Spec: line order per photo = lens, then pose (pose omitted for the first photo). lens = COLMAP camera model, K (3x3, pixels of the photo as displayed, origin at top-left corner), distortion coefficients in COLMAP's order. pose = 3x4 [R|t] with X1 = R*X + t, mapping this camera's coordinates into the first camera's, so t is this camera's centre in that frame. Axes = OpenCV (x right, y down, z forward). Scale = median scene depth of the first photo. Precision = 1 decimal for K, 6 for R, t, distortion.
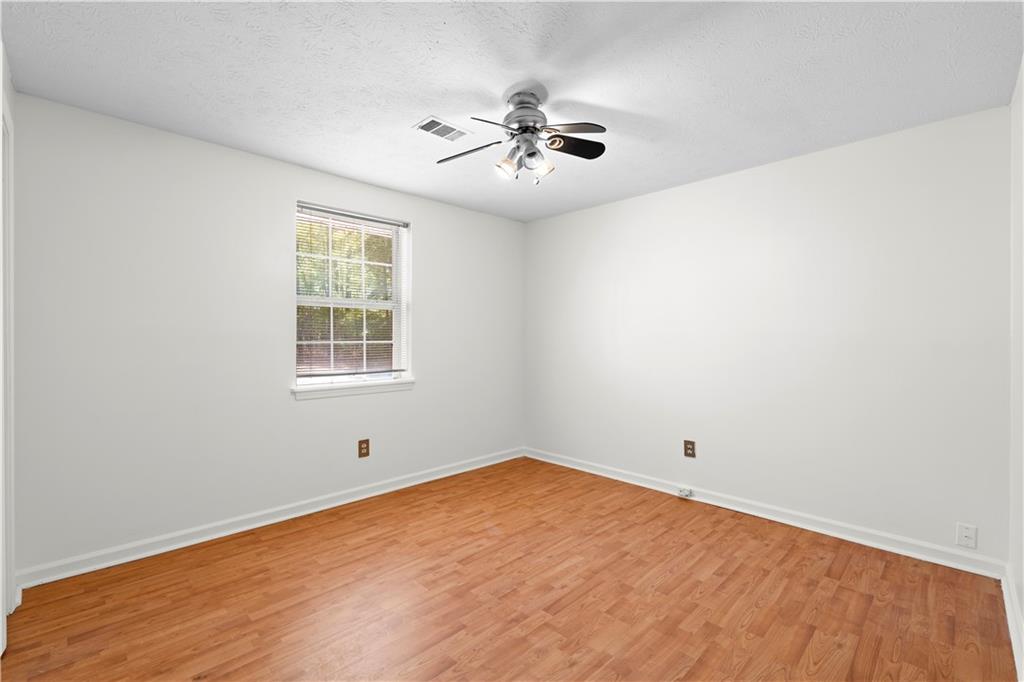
lens RADIAL K [[450.2, 0, 506.2], [0, 450.2, 338.7], [0, 0, 1]] dist [-0.004465, 0.000313]
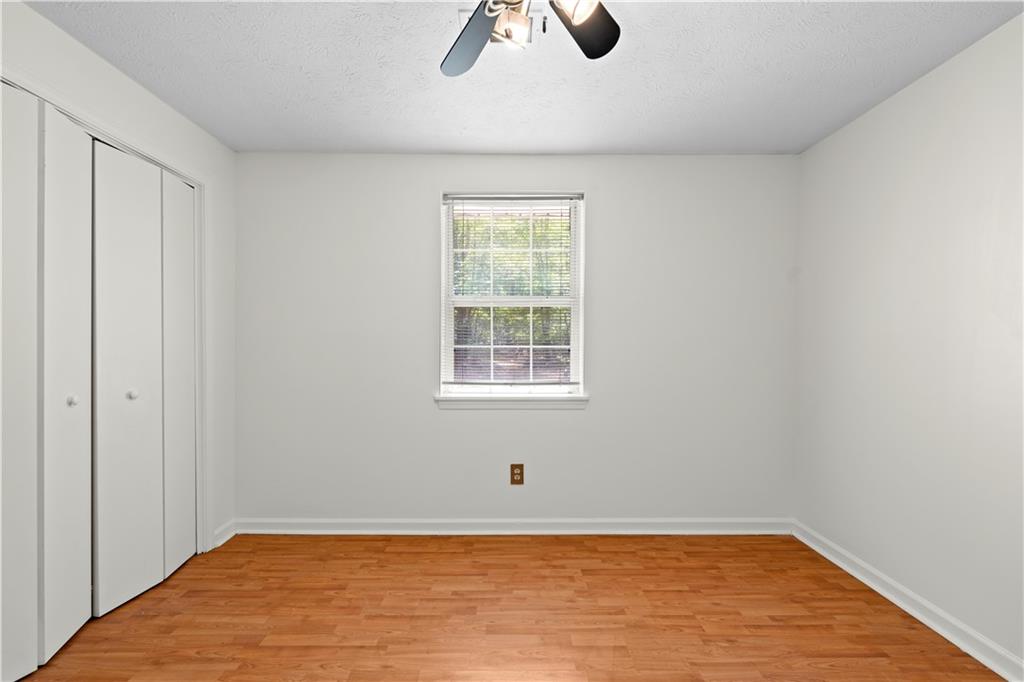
lens RADIAL K [[450.2, 0, 515.7], [0, 450.2, 347.6], [0, 0, 1]] dist [-0.004465, 0.000313]
pose [[0.716310, 0.014007, -0.697642, 0.276836], [-0.003358, 0.999856, 0.016627, -0.005429], [0.697774, -0.009567, 0.716254, 0.425817]]
